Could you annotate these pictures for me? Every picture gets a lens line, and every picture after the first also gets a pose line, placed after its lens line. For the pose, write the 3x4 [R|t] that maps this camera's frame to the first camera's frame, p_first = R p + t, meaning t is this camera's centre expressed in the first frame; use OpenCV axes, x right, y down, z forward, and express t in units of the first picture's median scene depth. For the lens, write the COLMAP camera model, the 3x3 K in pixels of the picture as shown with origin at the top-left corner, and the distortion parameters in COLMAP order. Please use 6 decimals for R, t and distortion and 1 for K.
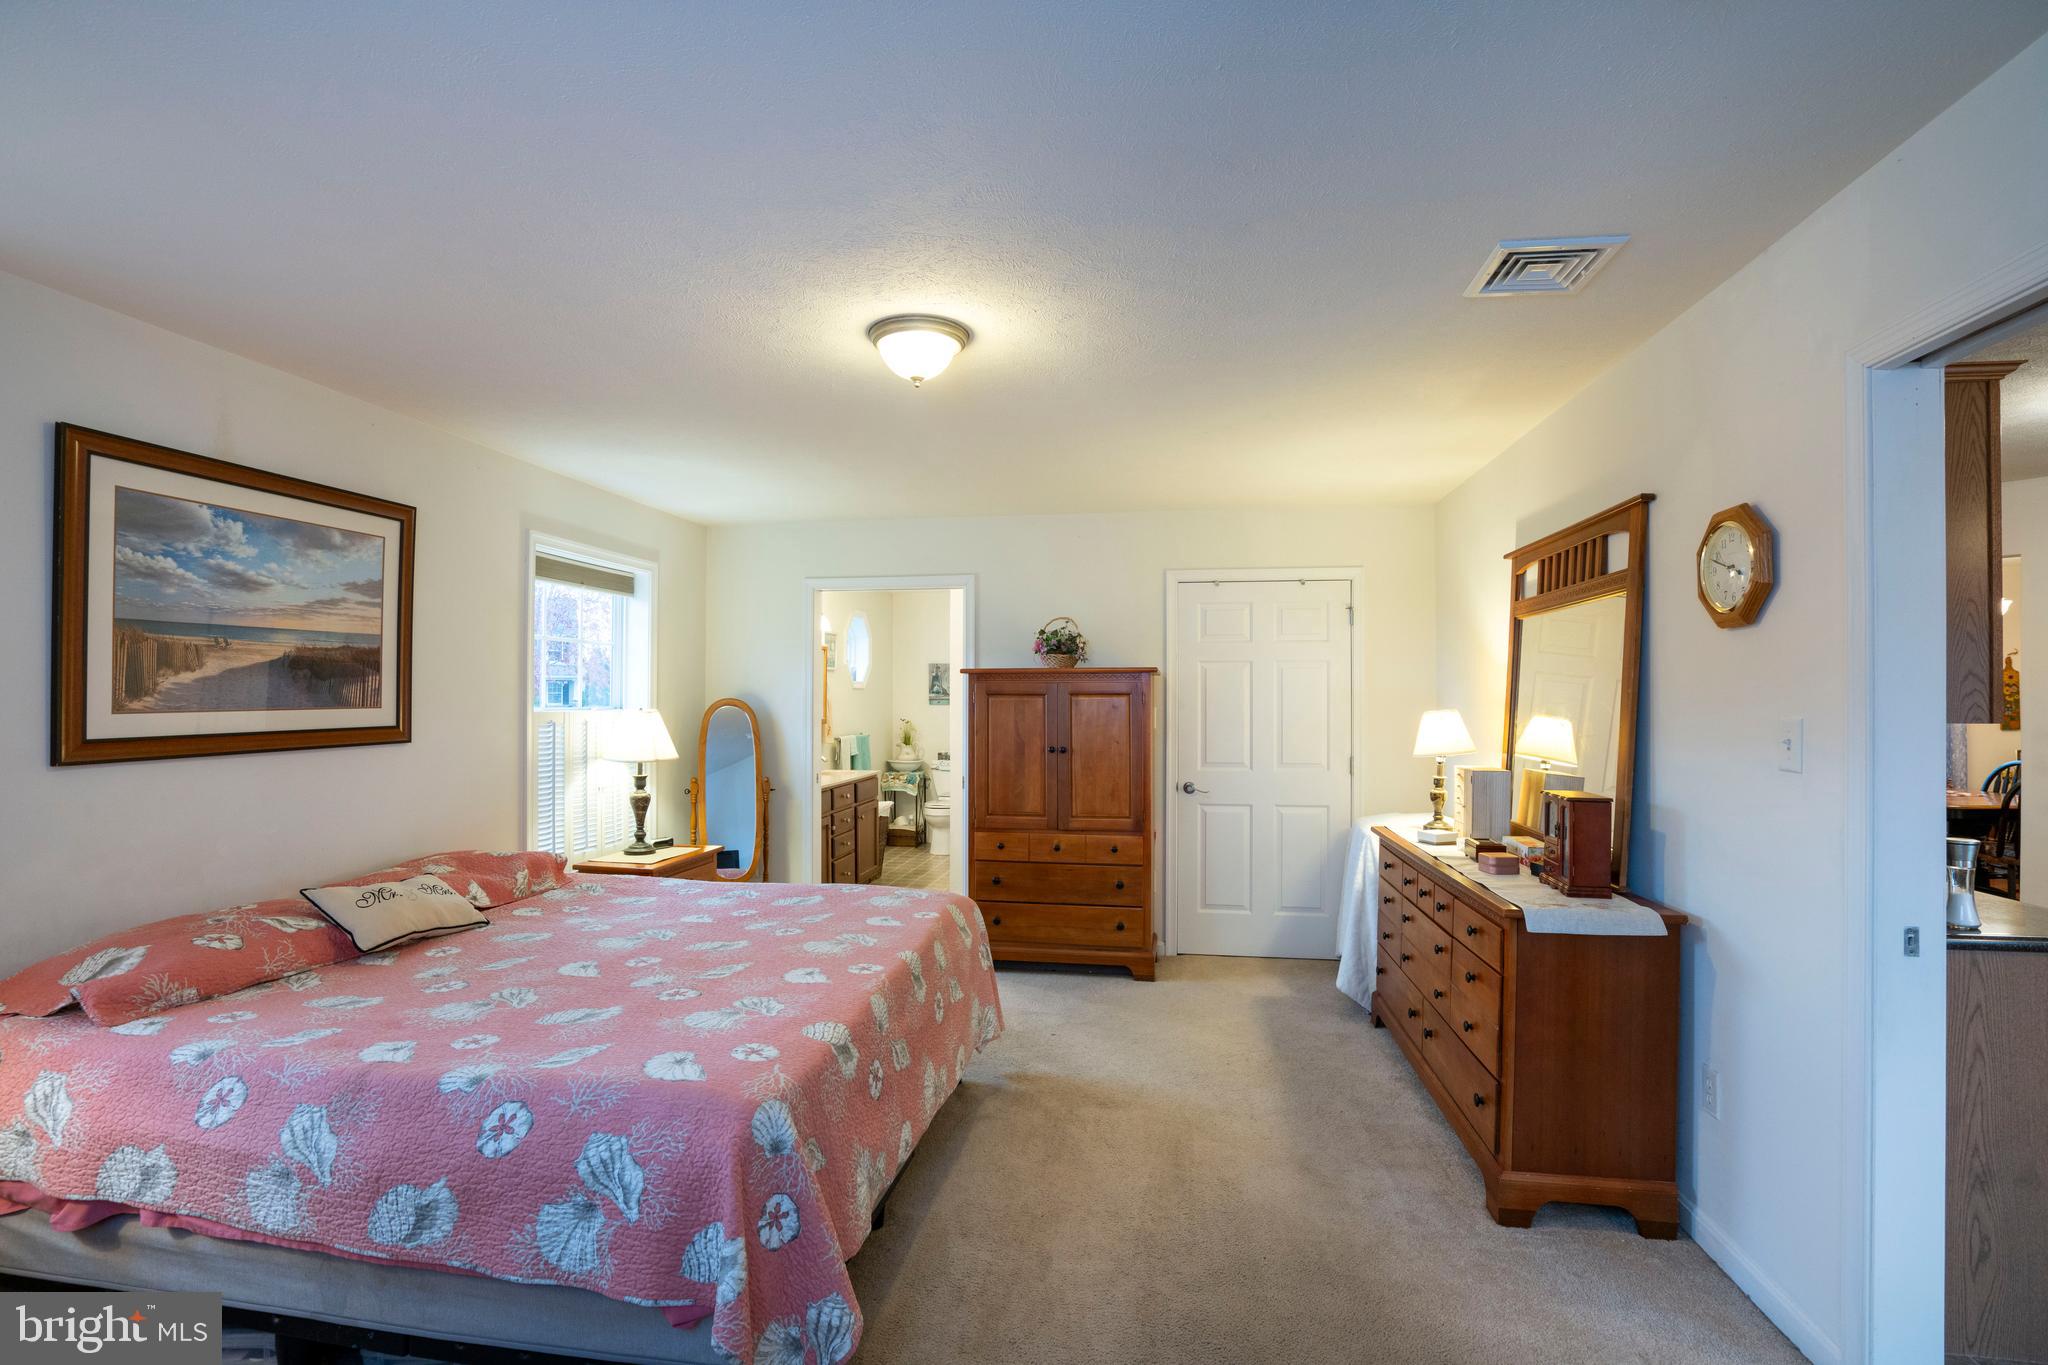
lens RADIAL K [[948.2, 0, 1020.8], [0, 948.2, 689.3], [0, 0, 1]] dist [-0.064210, 0.025013]
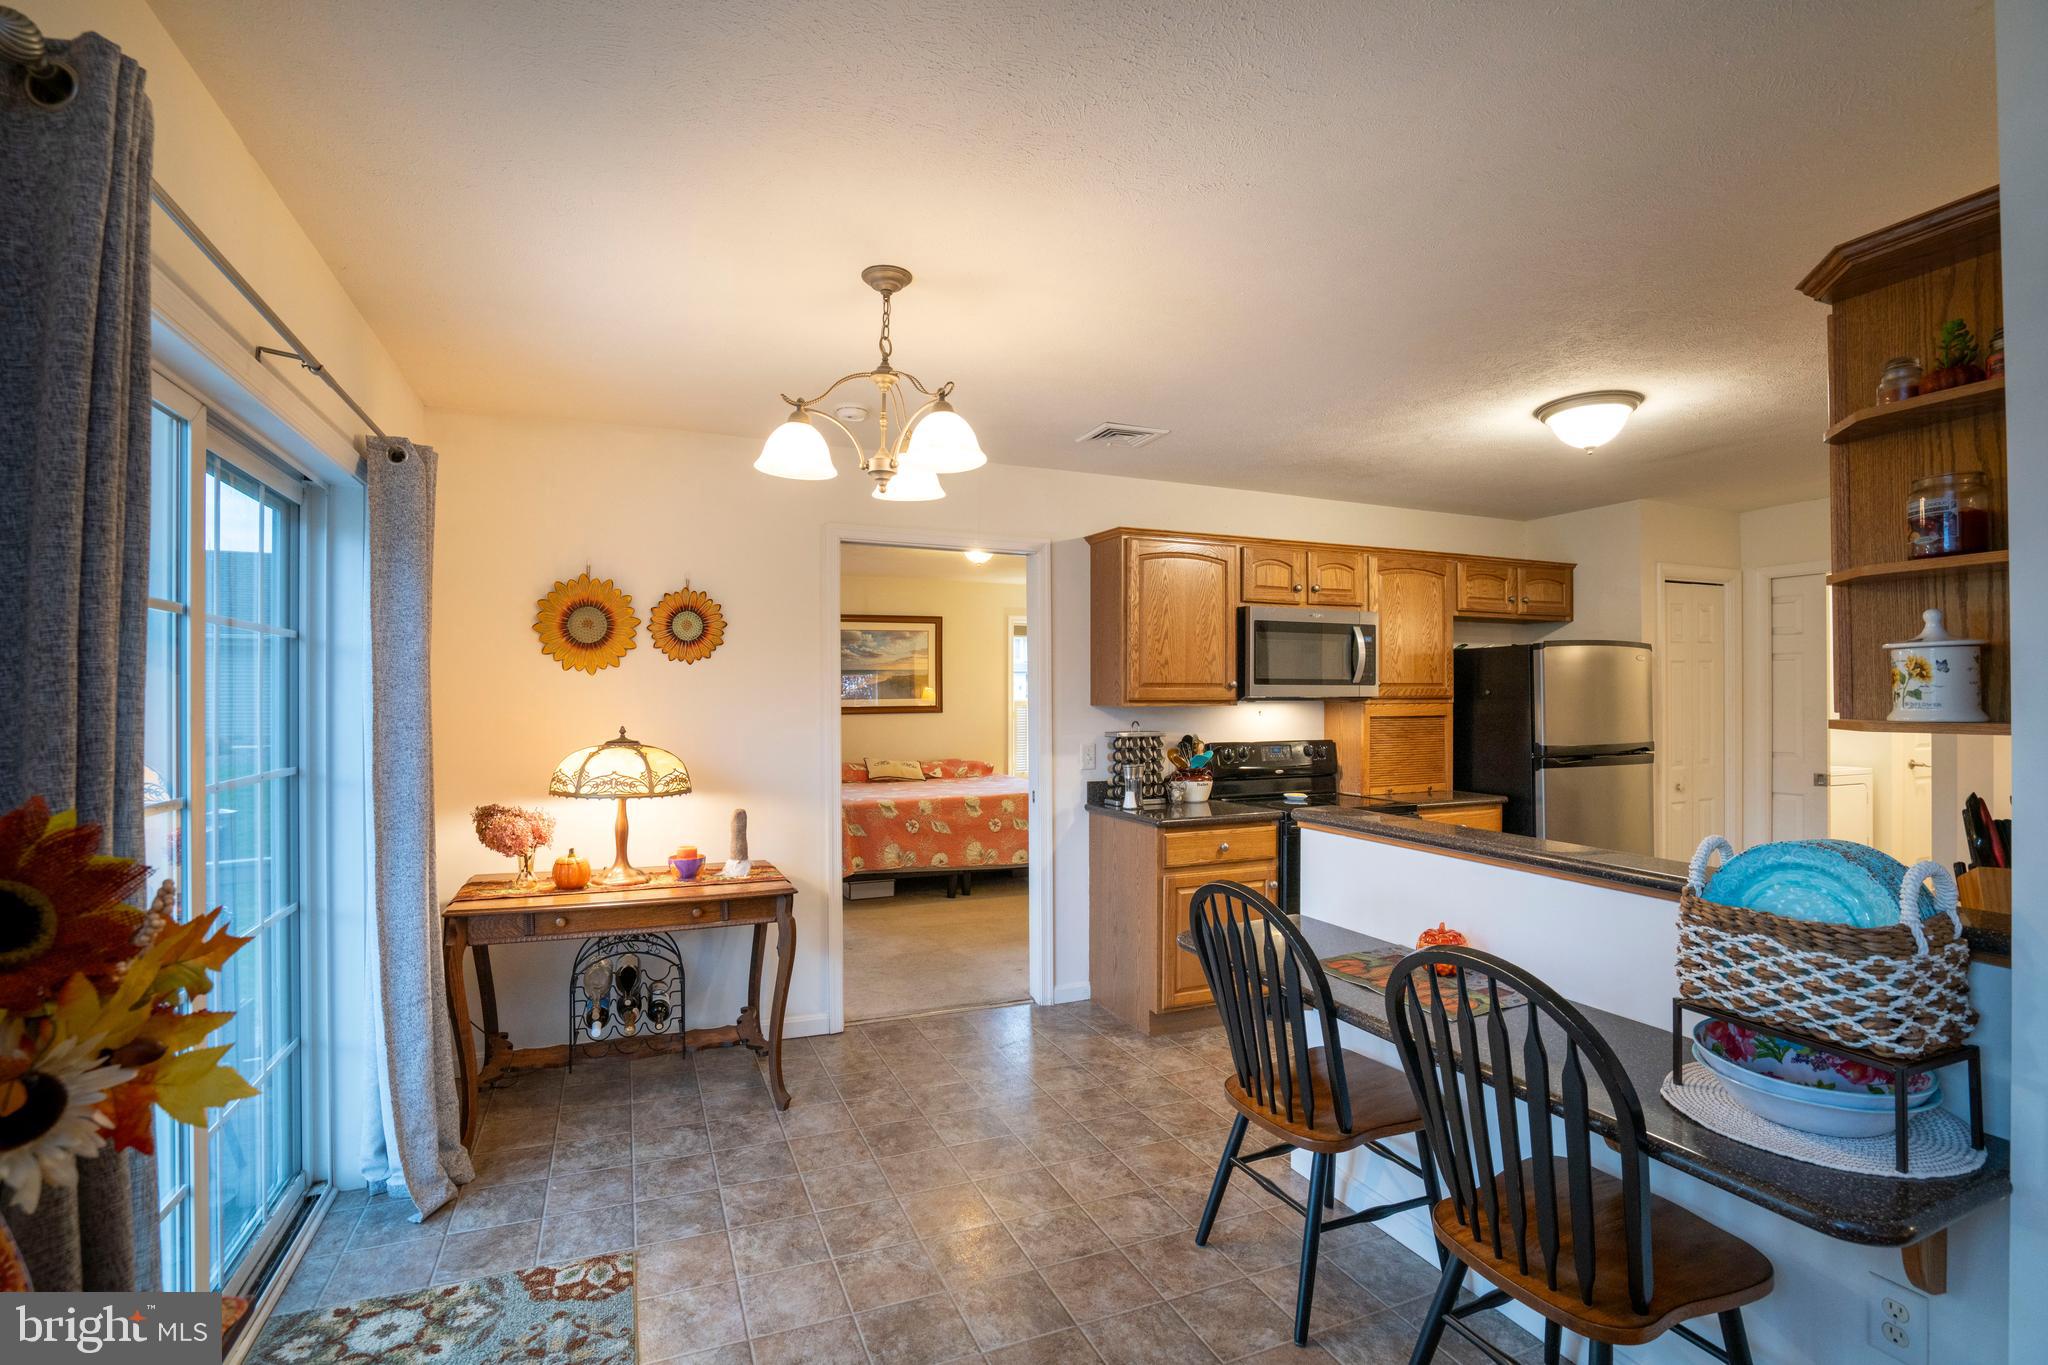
lens RADIAL K [[948.2, 0, 1020.8], [0, 948.2, 689.3], [0, 0, 1]] dist [-0.064210, 0.025013]
pose [[0.538579, -0.008344, -0.842534, 1.598937], [0.011964, 0.999926, -0.002254, 0.004025], [0.842490, -0.008866, 0.538639, -0.179973]]
